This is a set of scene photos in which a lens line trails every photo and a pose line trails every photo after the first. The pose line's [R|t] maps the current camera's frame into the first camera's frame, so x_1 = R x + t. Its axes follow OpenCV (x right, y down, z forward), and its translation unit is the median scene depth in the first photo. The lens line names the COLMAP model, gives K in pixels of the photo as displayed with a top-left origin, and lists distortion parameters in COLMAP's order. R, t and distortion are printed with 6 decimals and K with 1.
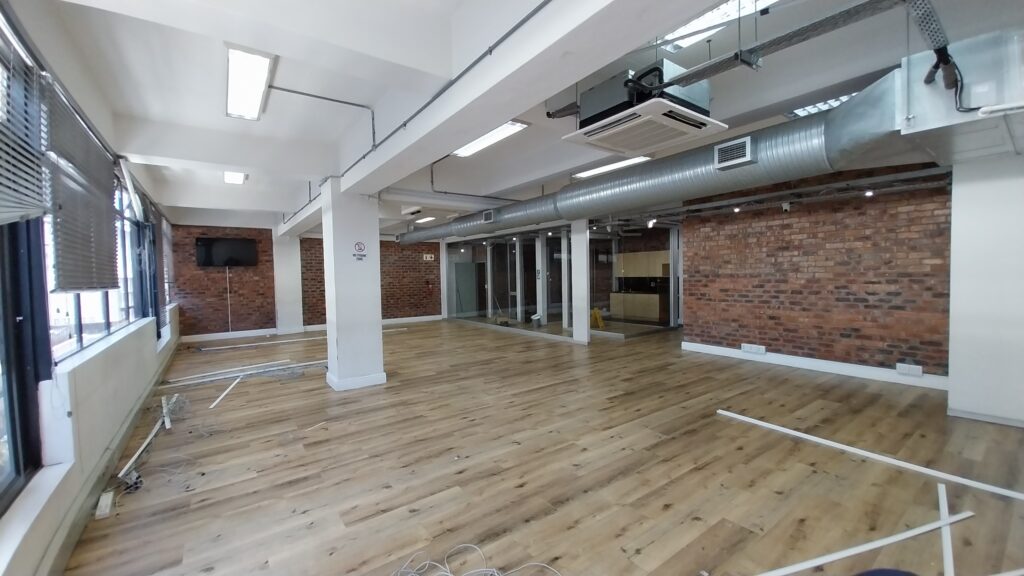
lens RADIAL K [[402.2, 0, 517.1], [0, 402.2, 287.4], [0, 0, 1]] dist [0.020009, -0.013684]
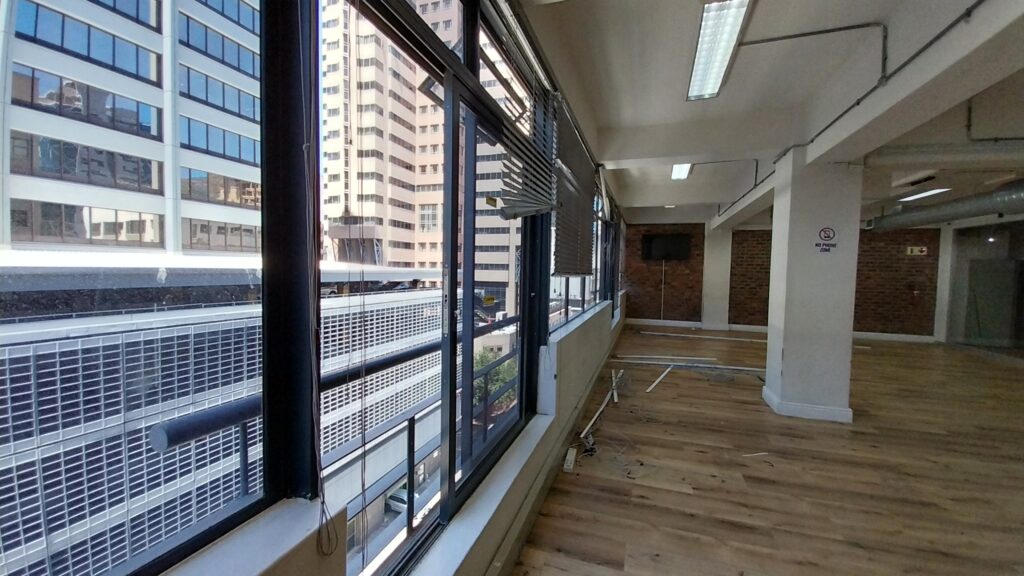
lens RADIAL K [[402.2, 0, 514.6], [0, 402.2, 285.4], [0, 0, 1]] dist [0.020009, -0.013684]
pose [[0.570394, 0.064948, -0.818799, -0.089877], [-0.060556, 0.997481, 0.036937, 0.002343], [0.819136, 0.028515, 0.572891, 0.086344]]
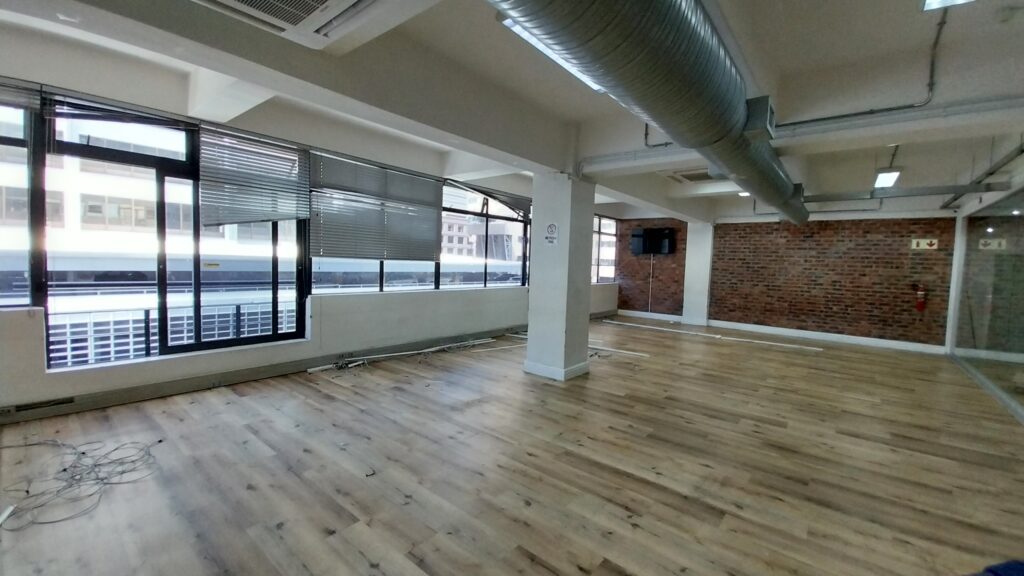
lens RADIAL K [[402.2, 0, 518.3], [0, 402.2, 285.9], [0, 0, 1]] dist [0.020009, -0.013684]
pose [[0.245970, 0.088348, -0.965243, 0.473968], [-0.074737, 0.994601, 0.071990, -0.027789], [0.966392, 0.054432, 0.251245, 0.641754]]
